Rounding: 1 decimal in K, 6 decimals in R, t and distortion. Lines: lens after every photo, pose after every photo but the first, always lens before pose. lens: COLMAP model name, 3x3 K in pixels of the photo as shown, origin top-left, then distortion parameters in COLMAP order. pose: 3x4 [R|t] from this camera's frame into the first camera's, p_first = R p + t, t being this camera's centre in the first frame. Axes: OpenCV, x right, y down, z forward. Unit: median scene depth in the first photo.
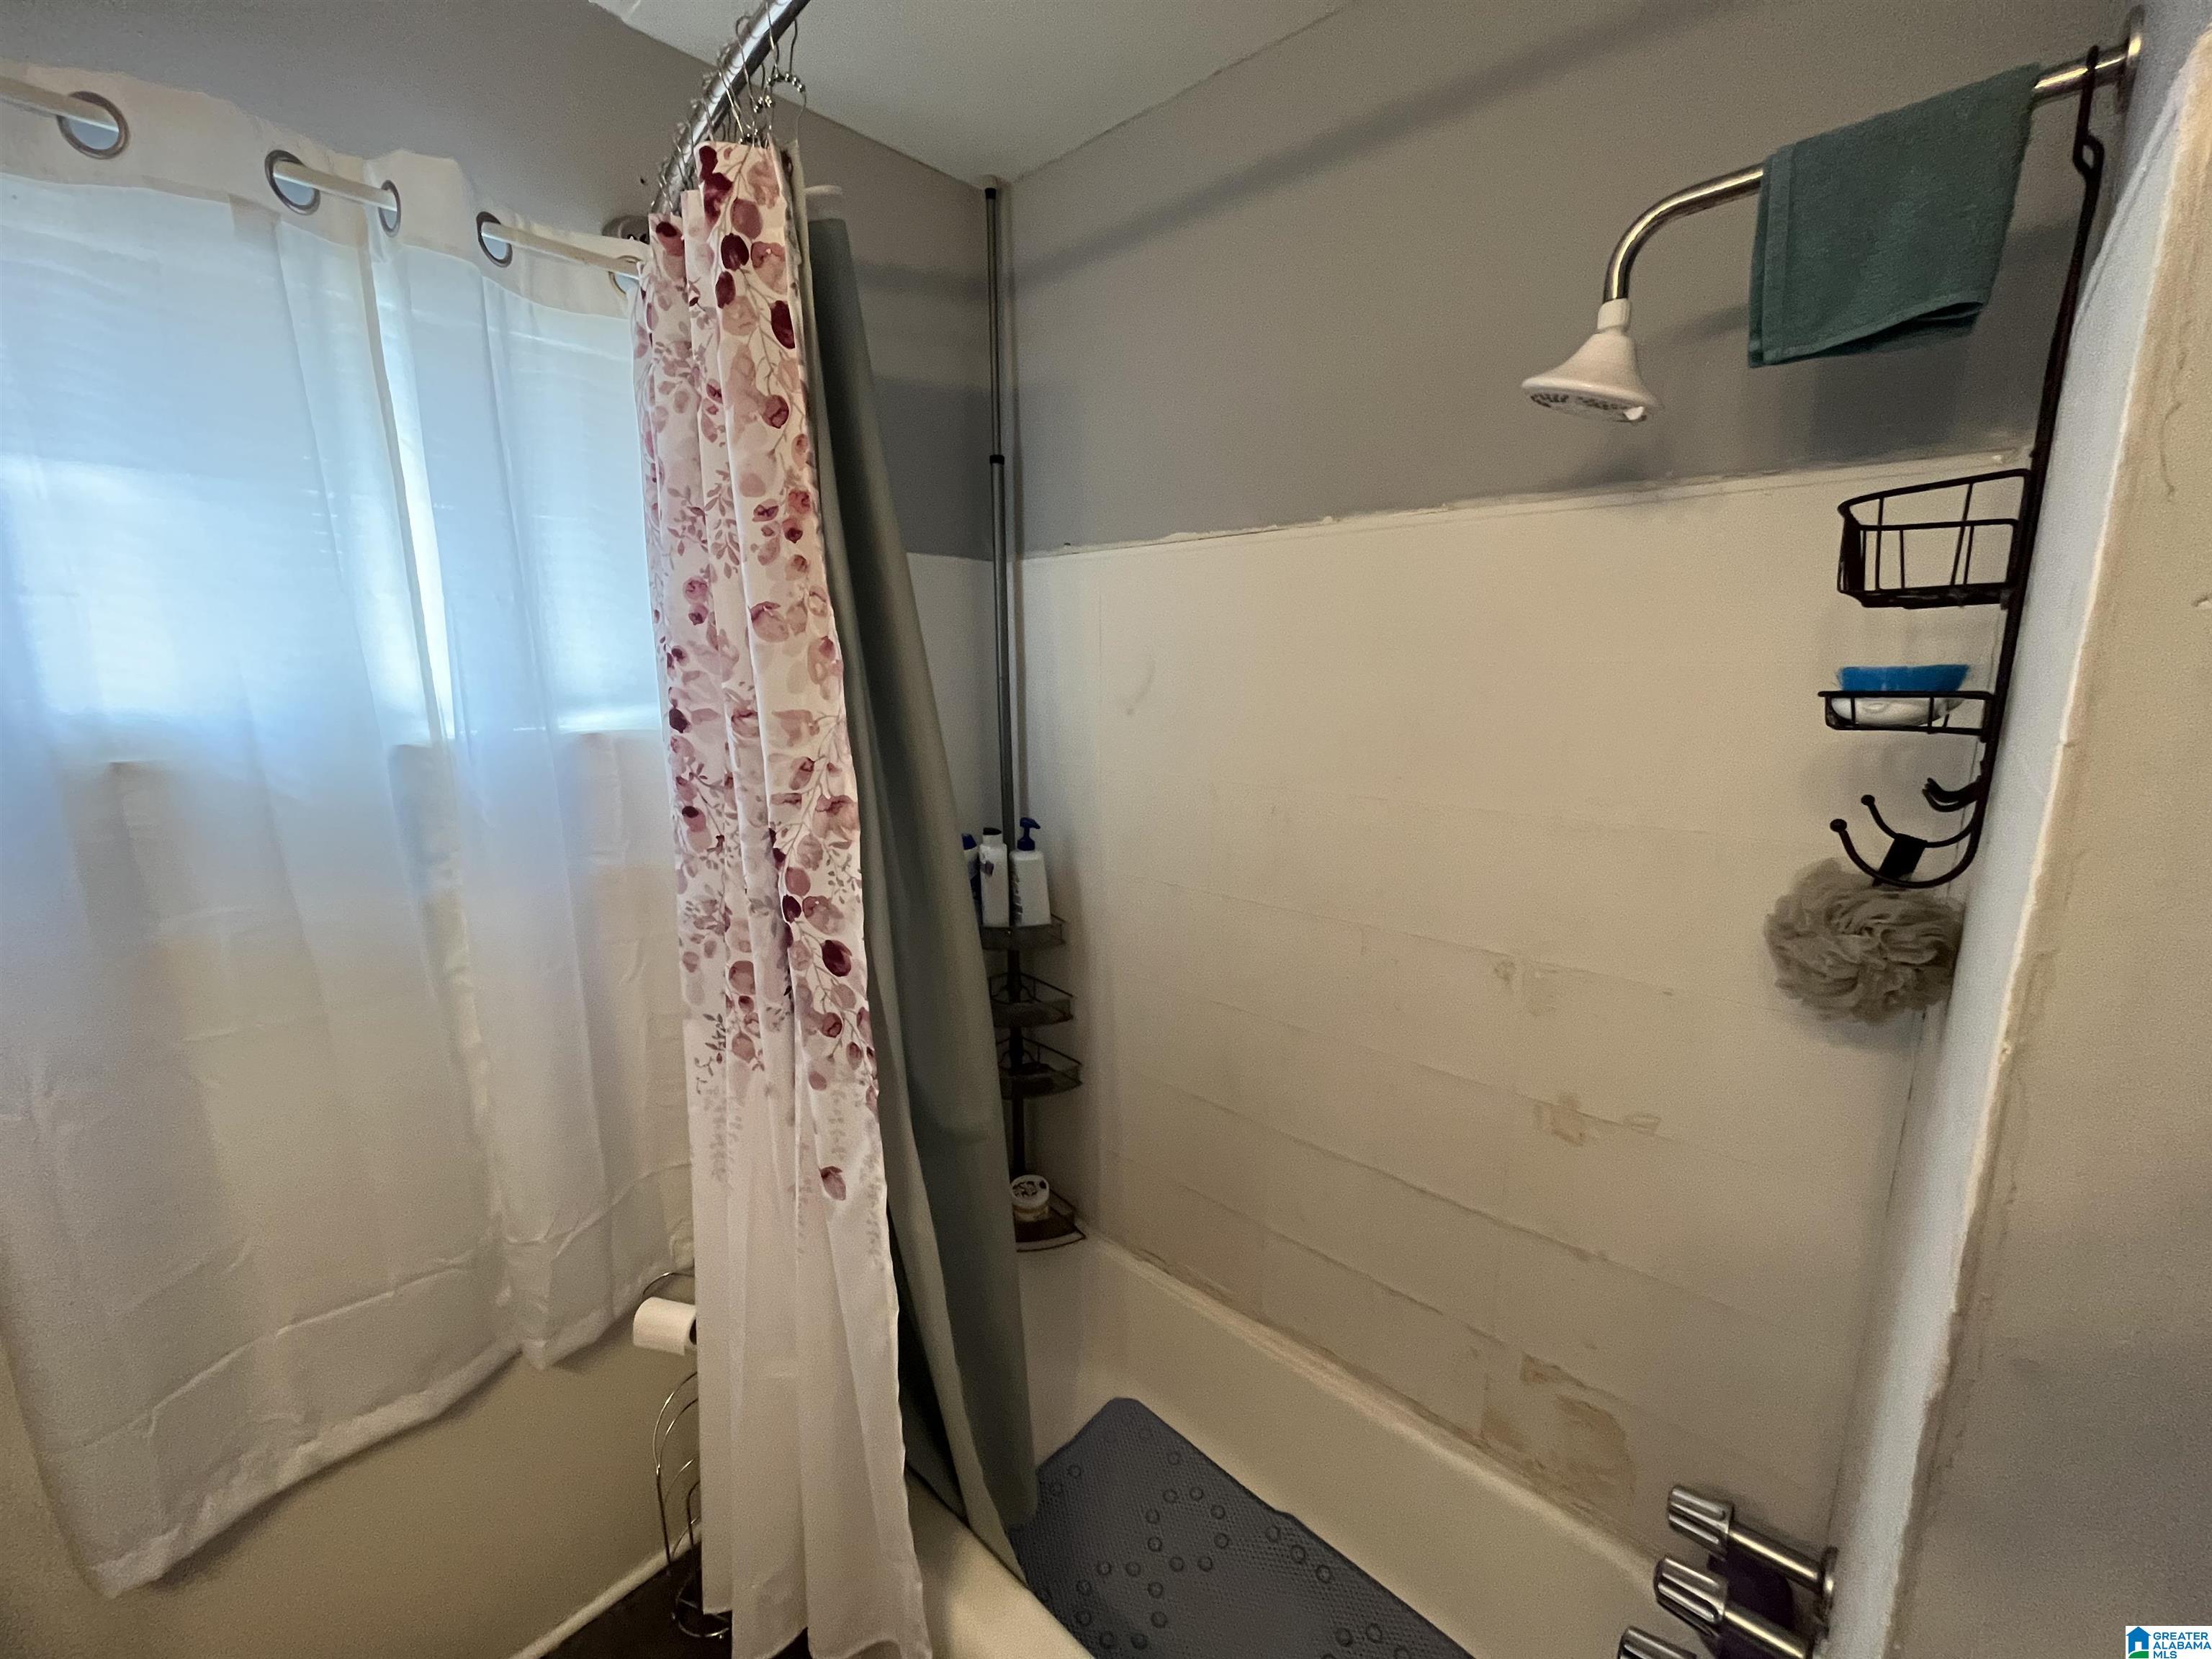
lens RADIAL K [[891.0, 0, 1095.0], [0, 891.0, 836.9], [0, 0, 1]] dist [-0.002587, -0.000070]
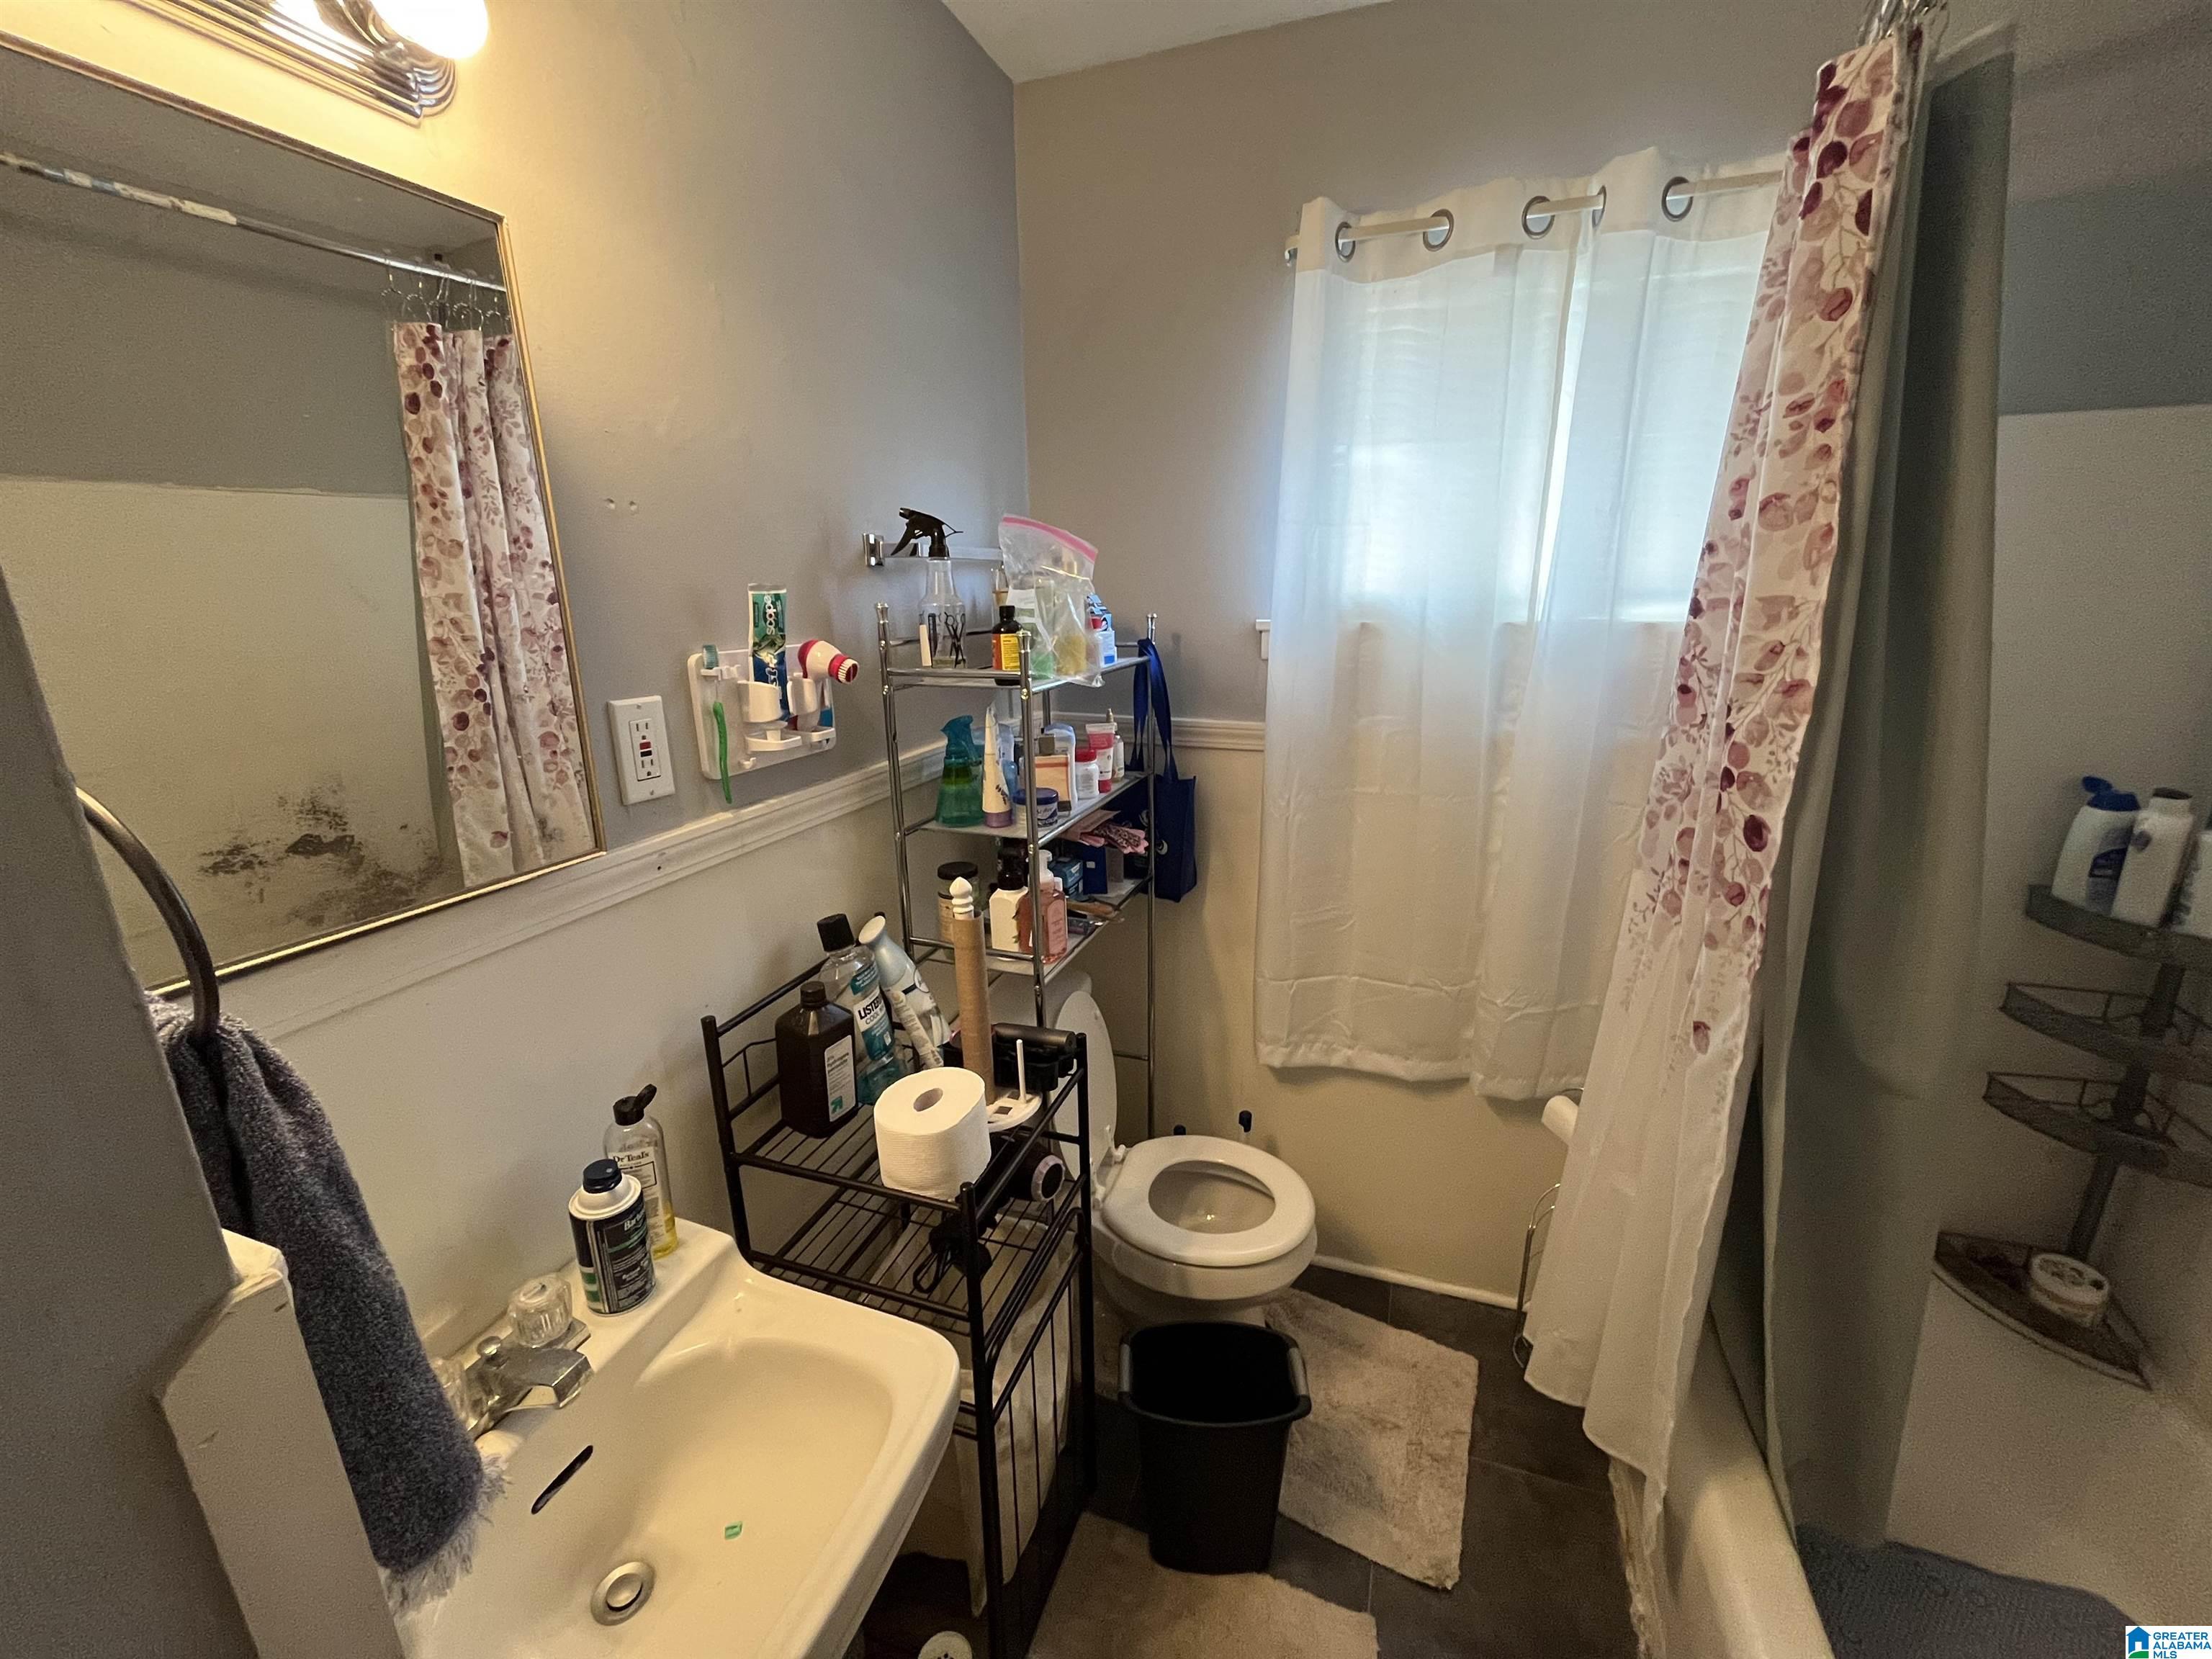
lens RADIAL K [[889.7, 0, 1101.6], [0, 889.7, 840.8], [0, 0, 1]] dist [-0.001458, 0.000140]
pose [[0.386042, 0.256487, -0.886107, 0.351615], [-0.175750, 0.963425, 0.202300, 0.065696], [0.905585, 0.077637, 0.417000, -0.157778]]
